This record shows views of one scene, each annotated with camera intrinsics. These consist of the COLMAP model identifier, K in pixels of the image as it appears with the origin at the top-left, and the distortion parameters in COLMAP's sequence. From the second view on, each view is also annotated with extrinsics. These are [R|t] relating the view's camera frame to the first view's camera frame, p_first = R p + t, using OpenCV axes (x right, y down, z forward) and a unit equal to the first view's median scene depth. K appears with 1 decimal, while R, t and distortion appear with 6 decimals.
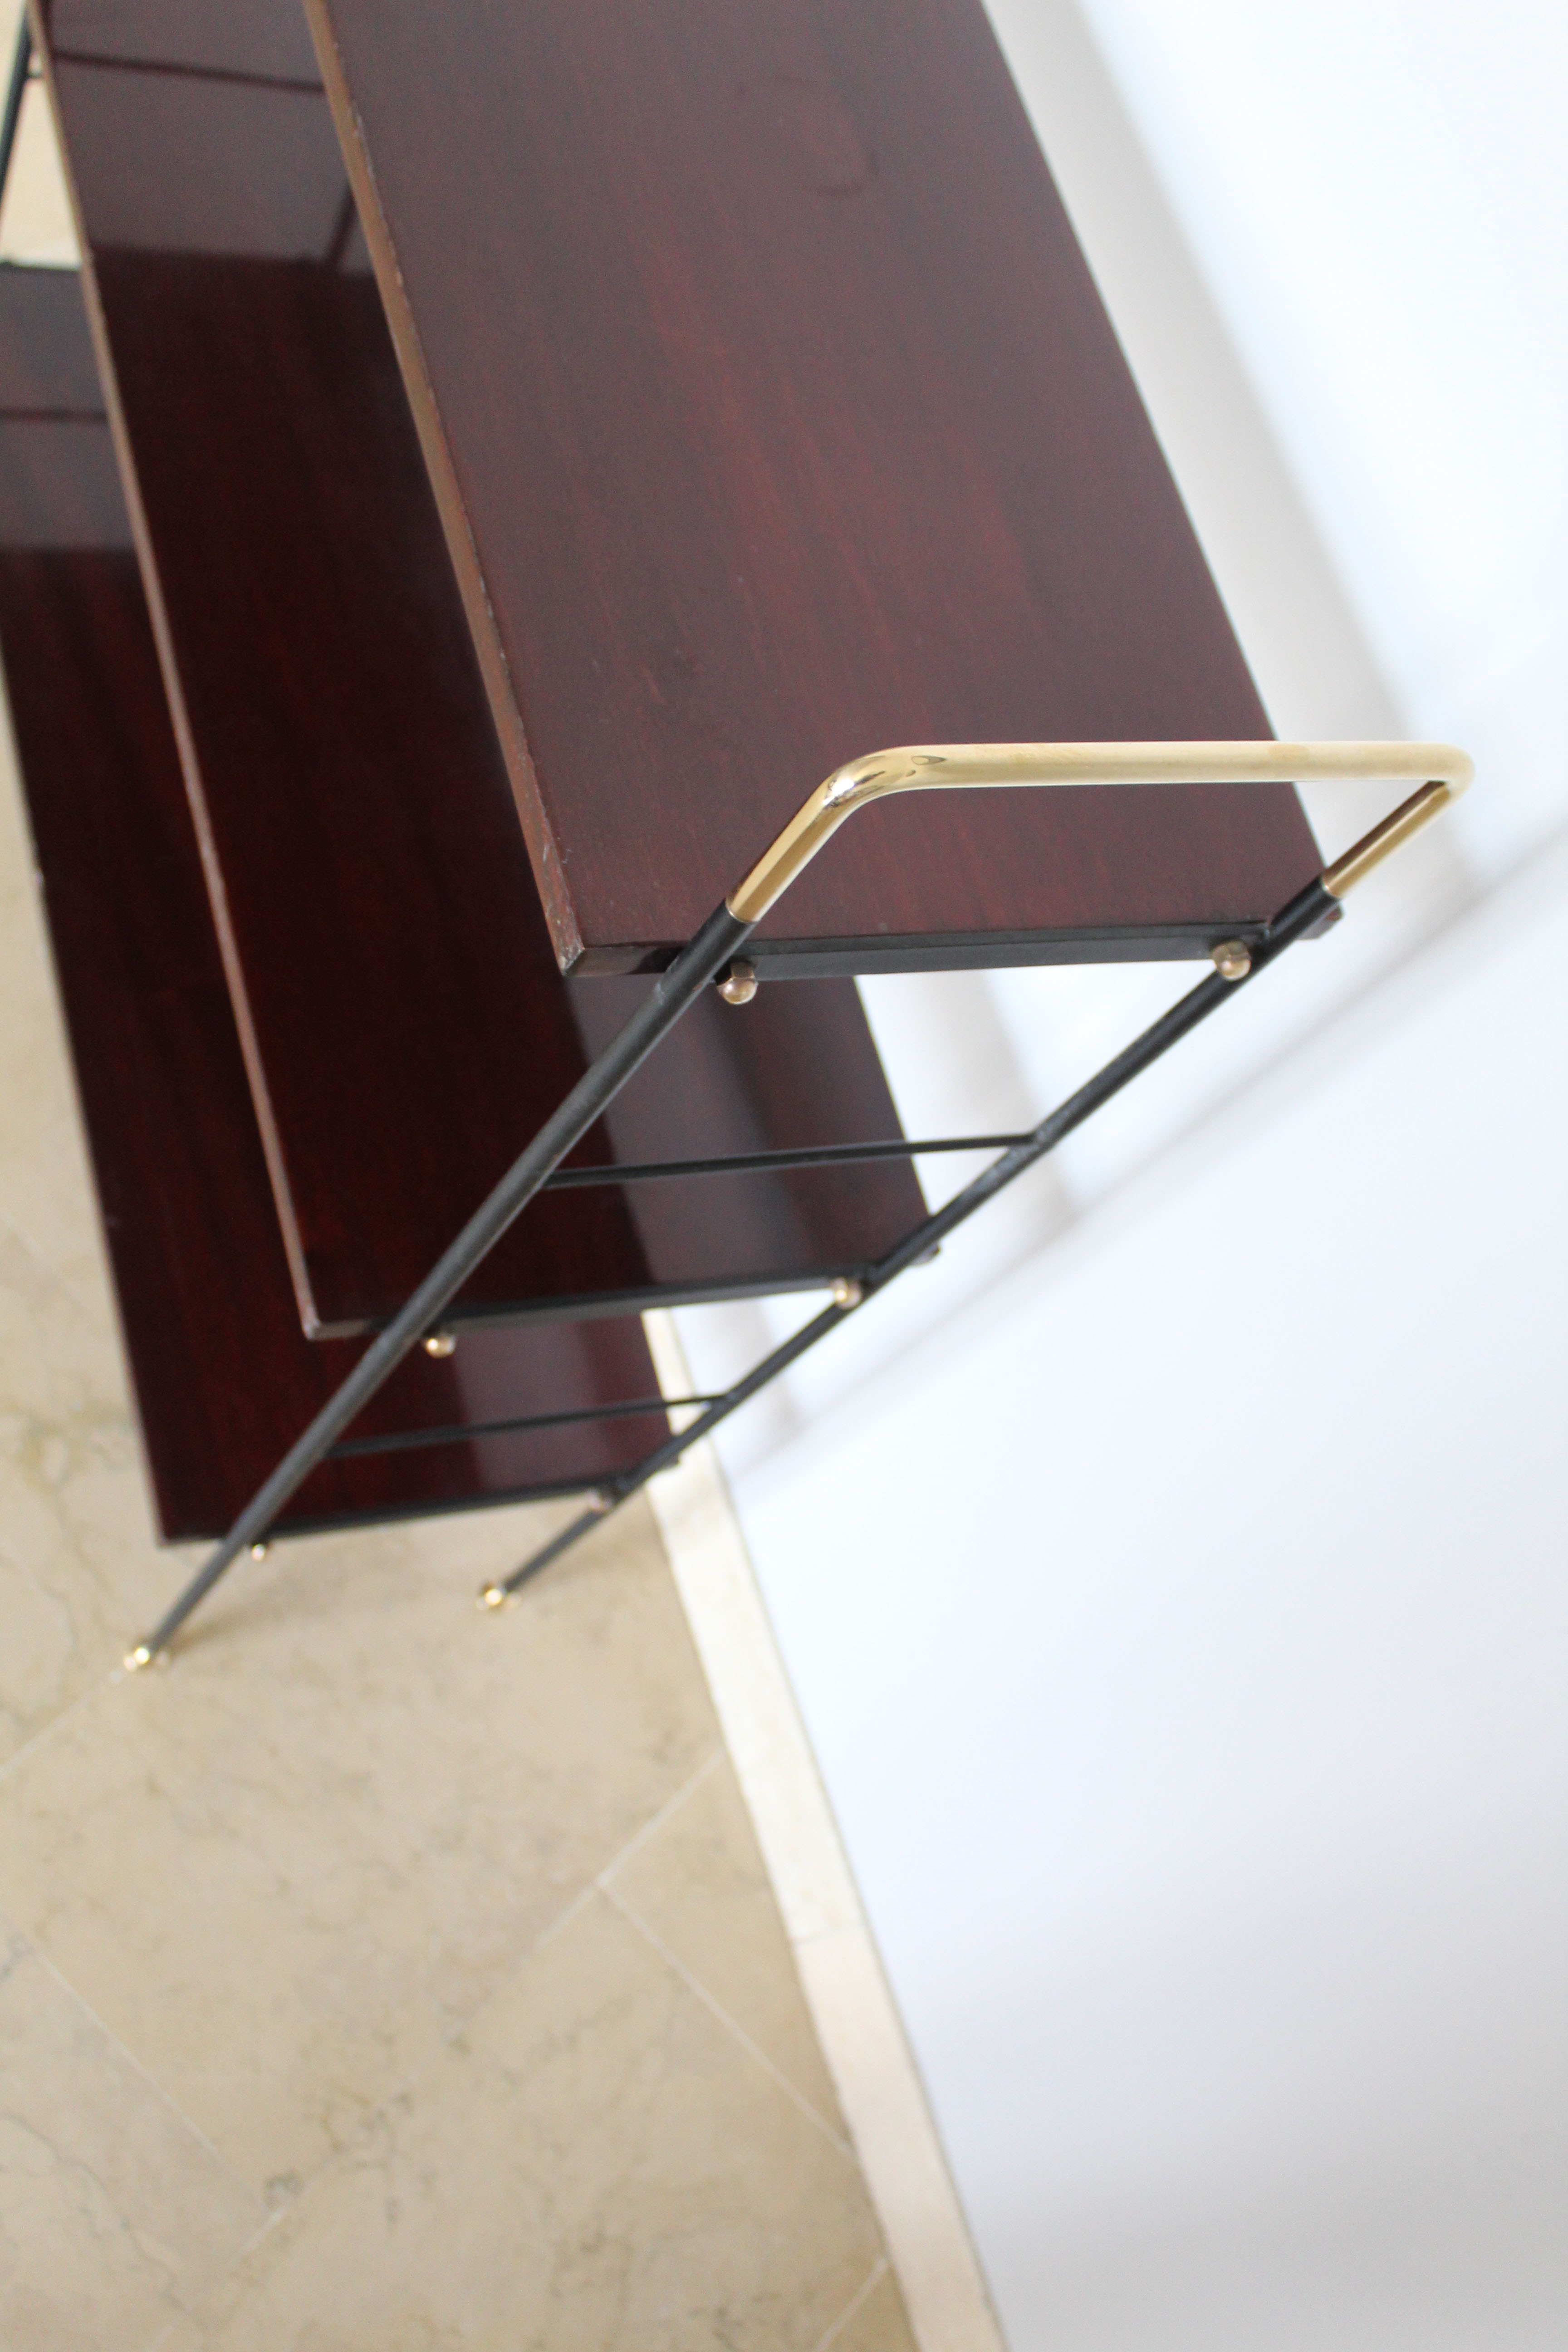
lens RADIAL K [[2484.3, 0, 784.0], [0, 2484.3, 1176.0], [0, 0, 1]] dist [-0.080635, 0.003364]
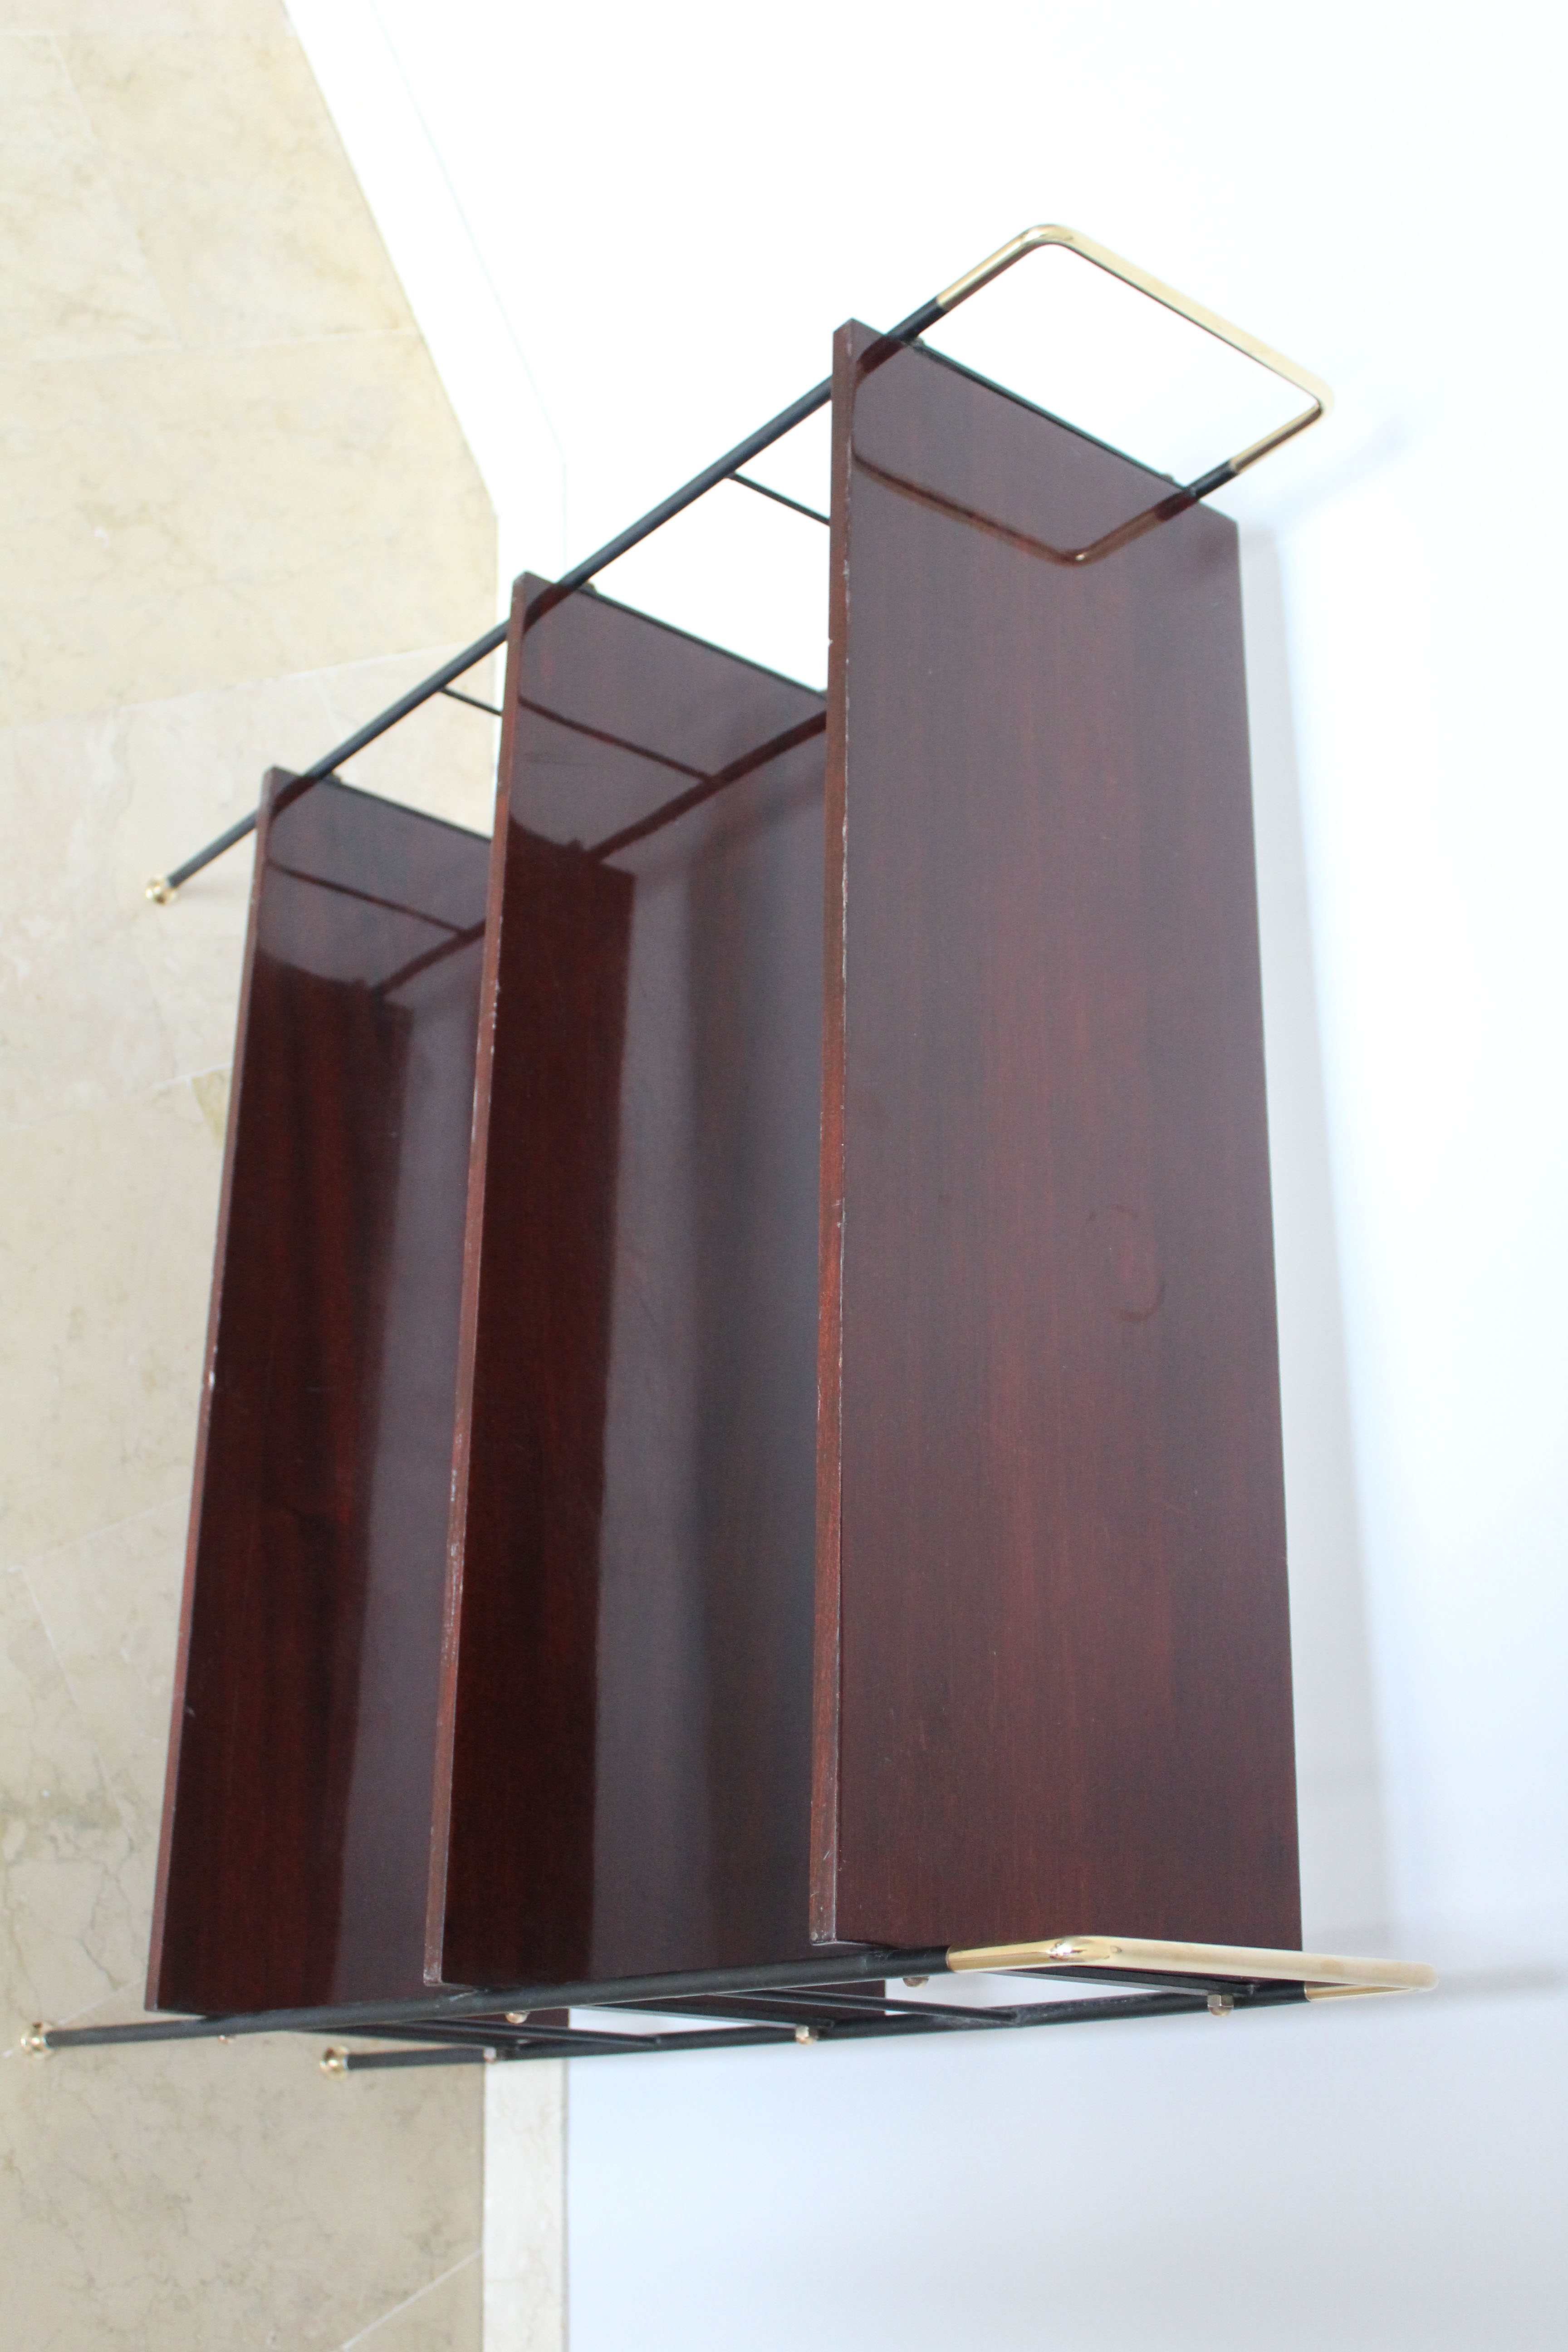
lens RADIAL K [[2834.6, 0, 784.0], [0, 2834.6, 1176.0], [0, 0, 1]] dist [-0.030361, -0.039425]
pose [[0.932869, 0.342726, 0.110875, -0.214926], [-0.335938, 0.938846, -0.075586, -0.181975], [-0.130000, 0.033265, 0.990956, -0.300610]]
